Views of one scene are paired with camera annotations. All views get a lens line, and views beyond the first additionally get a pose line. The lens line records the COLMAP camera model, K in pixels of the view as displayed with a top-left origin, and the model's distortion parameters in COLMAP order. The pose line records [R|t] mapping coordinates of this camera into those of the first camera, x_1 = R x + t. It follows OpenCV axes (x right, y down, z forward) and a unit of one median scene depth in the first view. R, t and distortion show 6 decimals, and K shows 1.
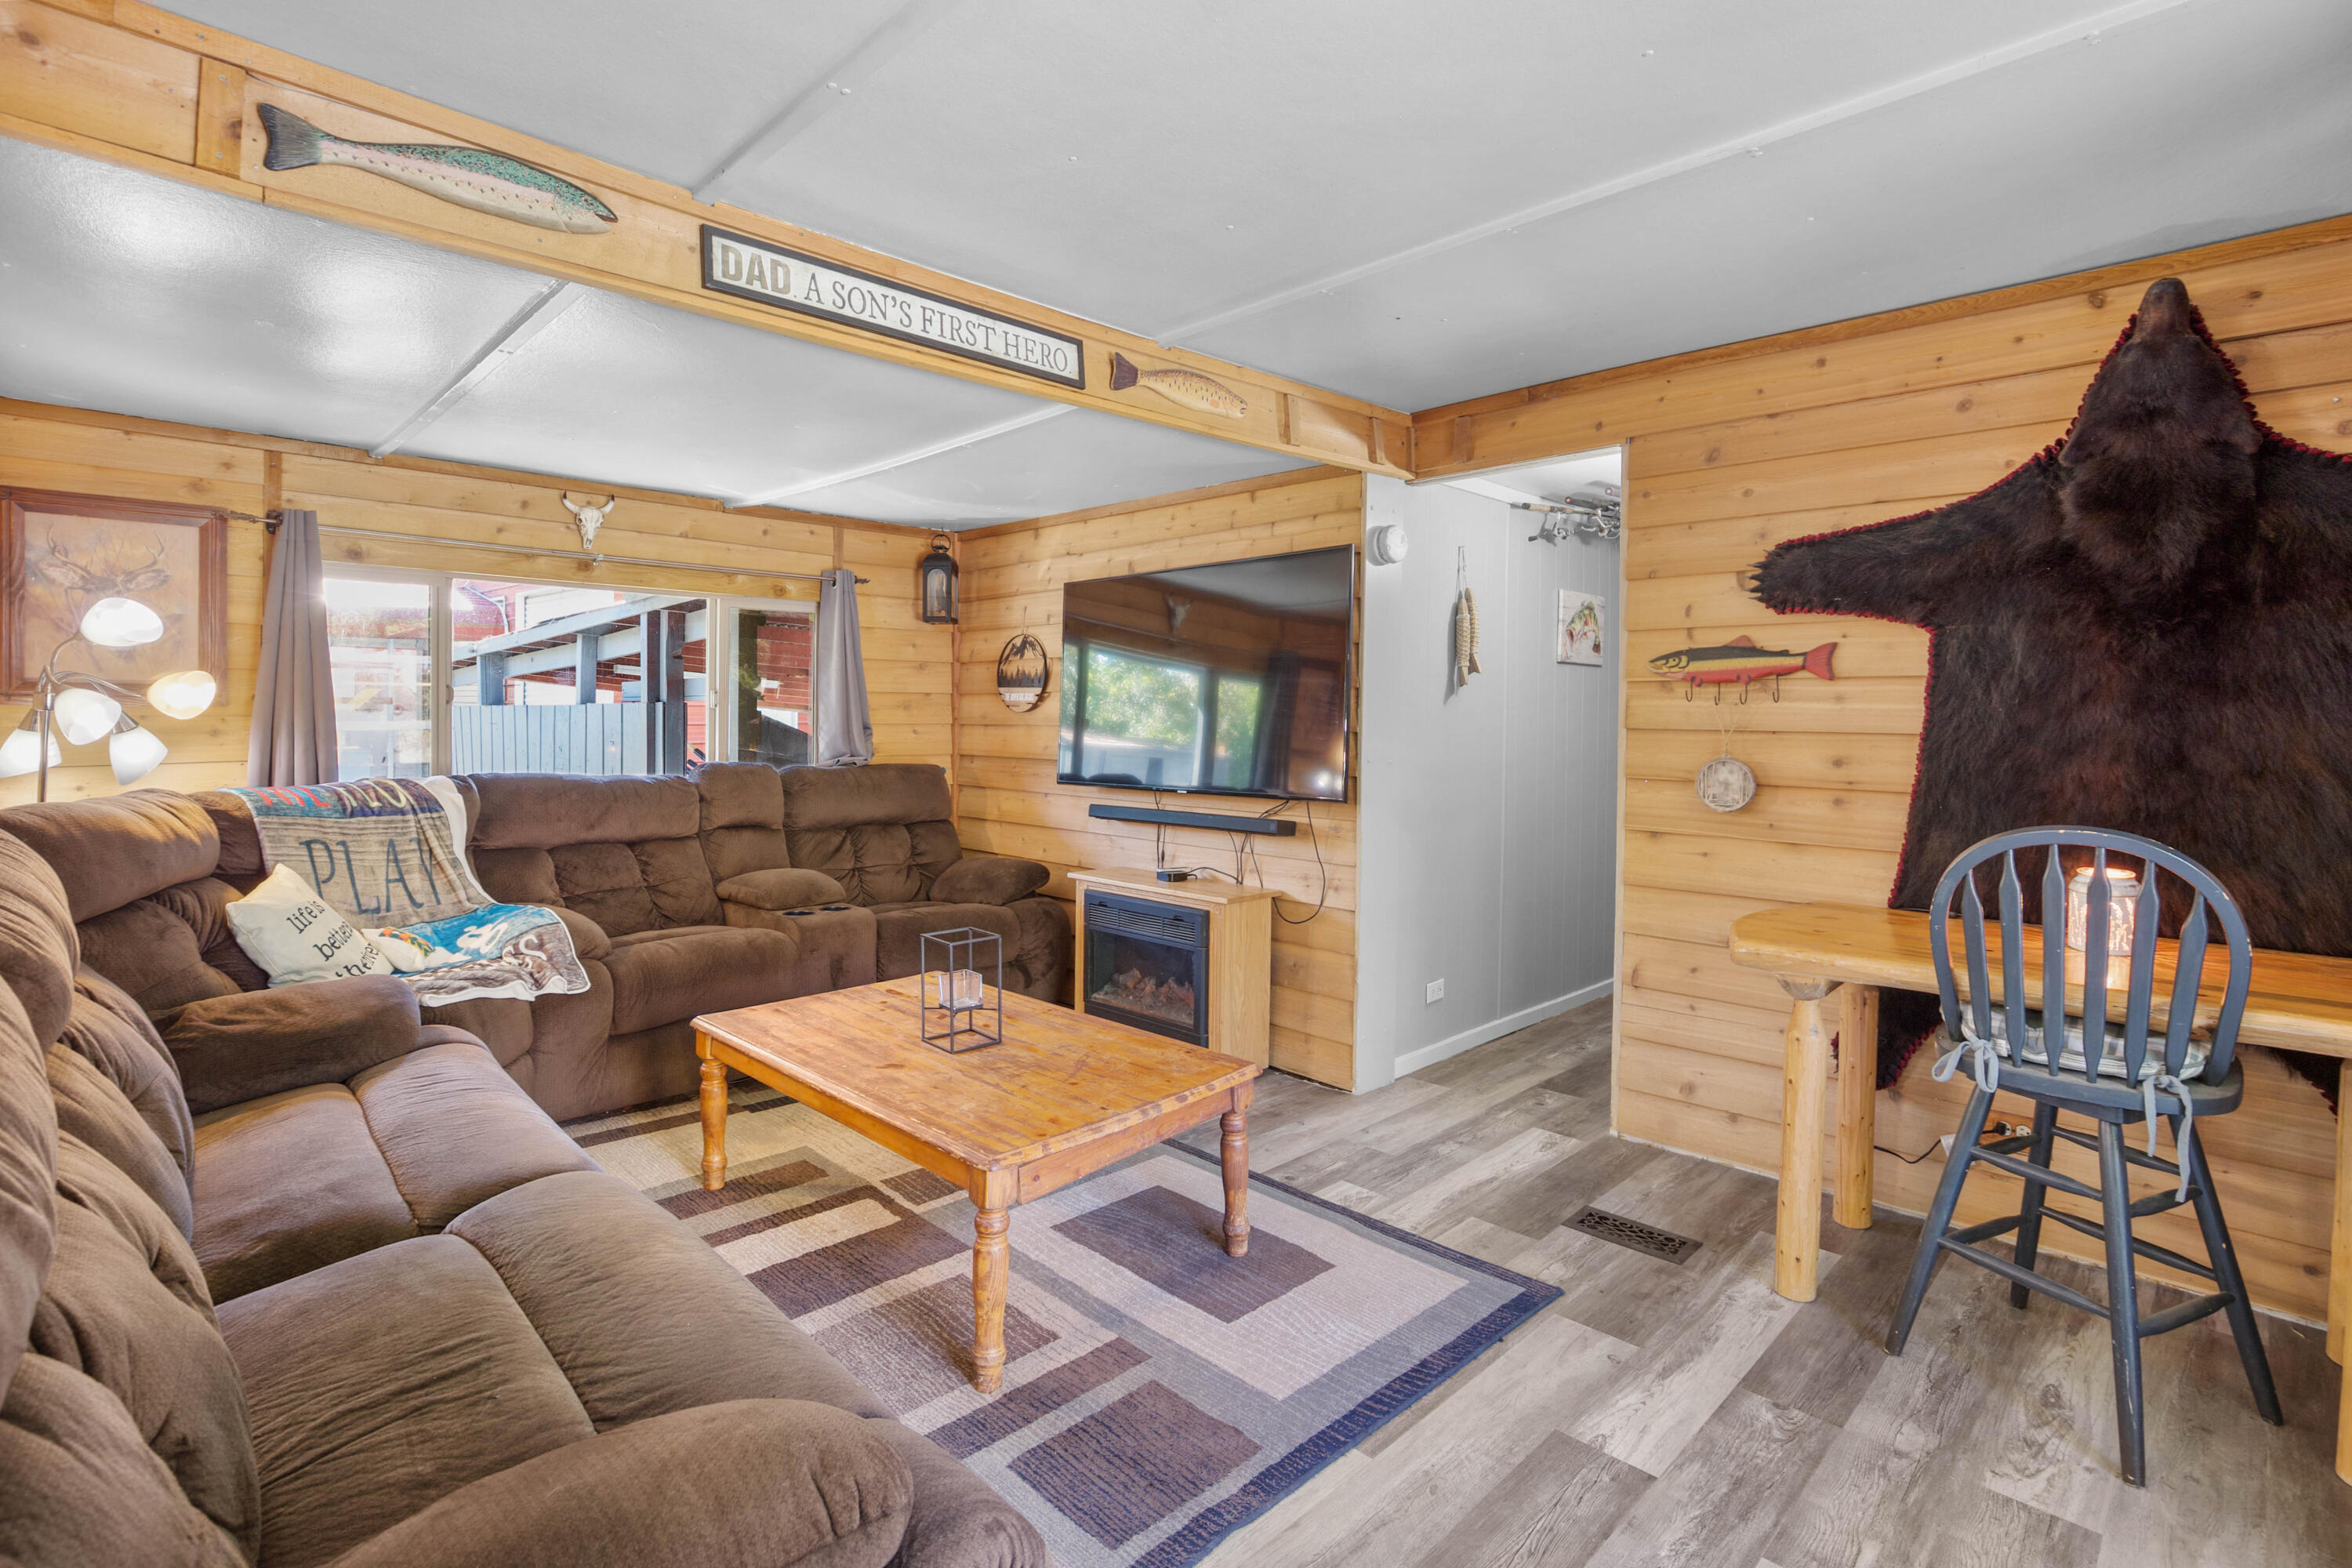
lens RADIAL K [[1120.7, 0, 1163.1], [0, 1120.7, 718.4], [0, 0, 1]] dist [-0.025724, -0.000006]
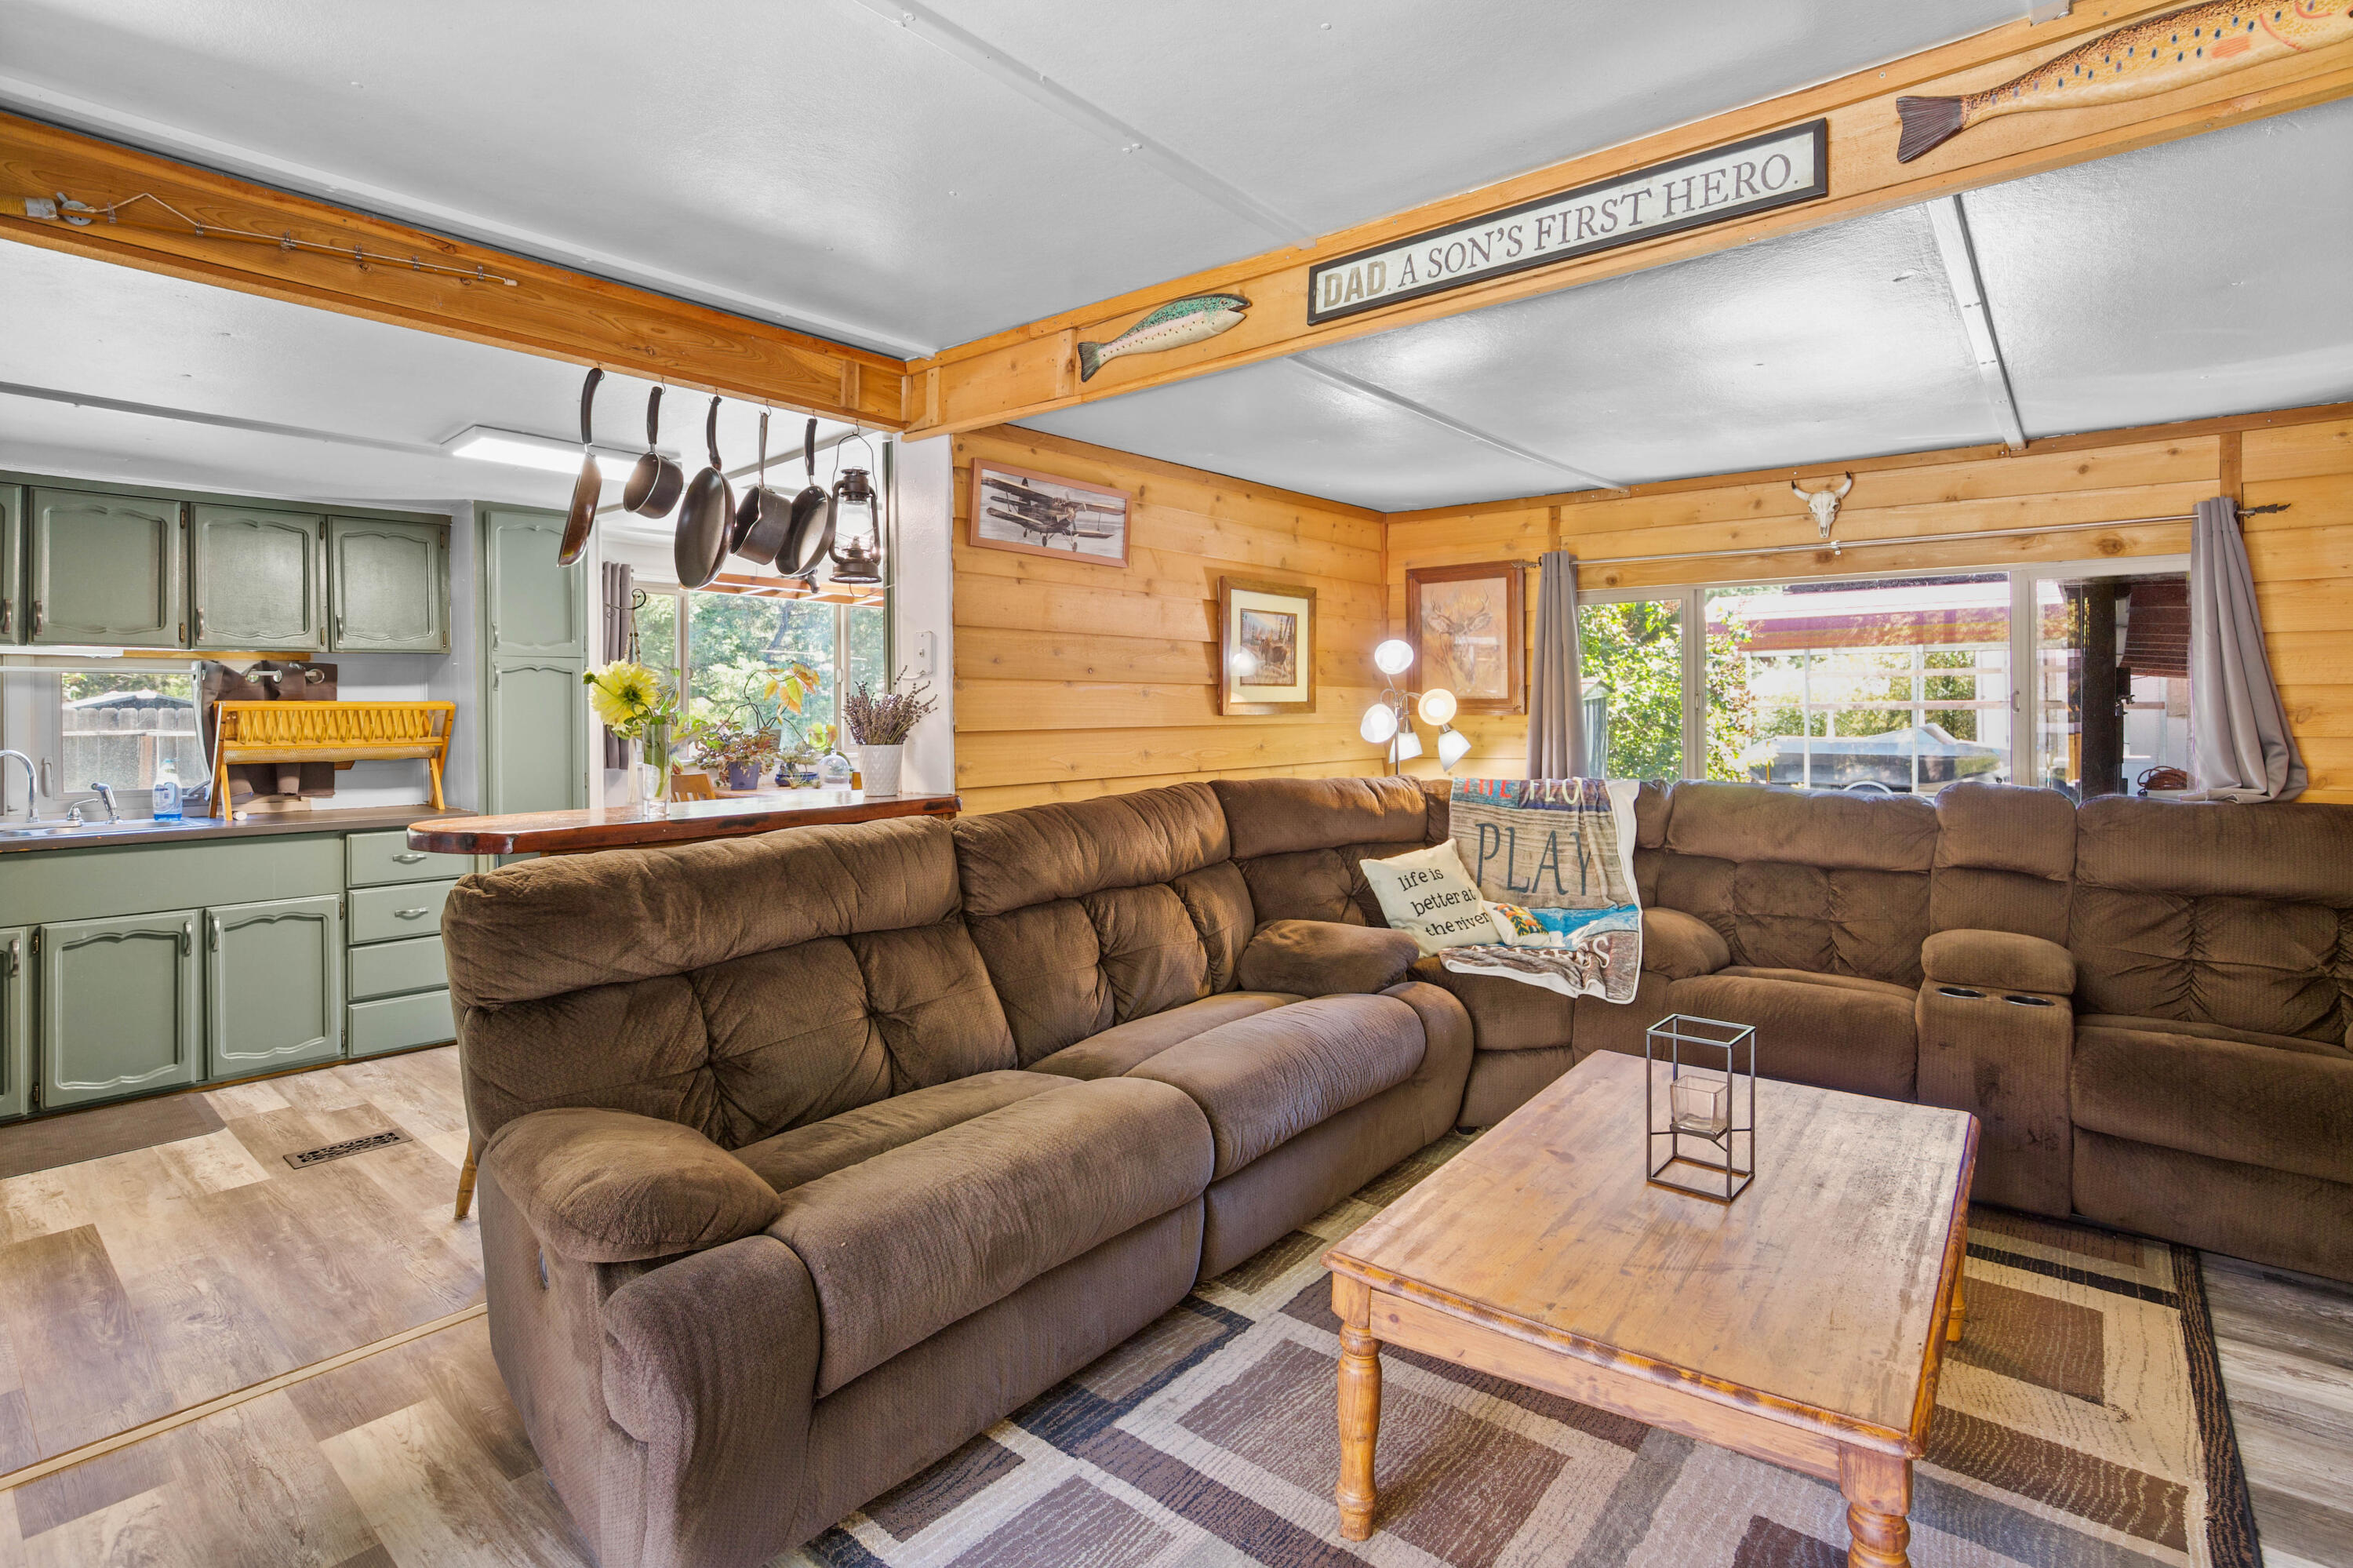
lens RADIAL K [[1121.3, 0, 1163.6], [0, 1121.3, 718.4], [0, 0, 1]] dist [-0.025724, -0.000006]
pose [[0.099178, -0.000318, -0.995070, 0.431413], [-0.003810, 0.999992, -0.000699, -0.005134], [0.995062, 0.003861, 0.099176, 0.504360]]
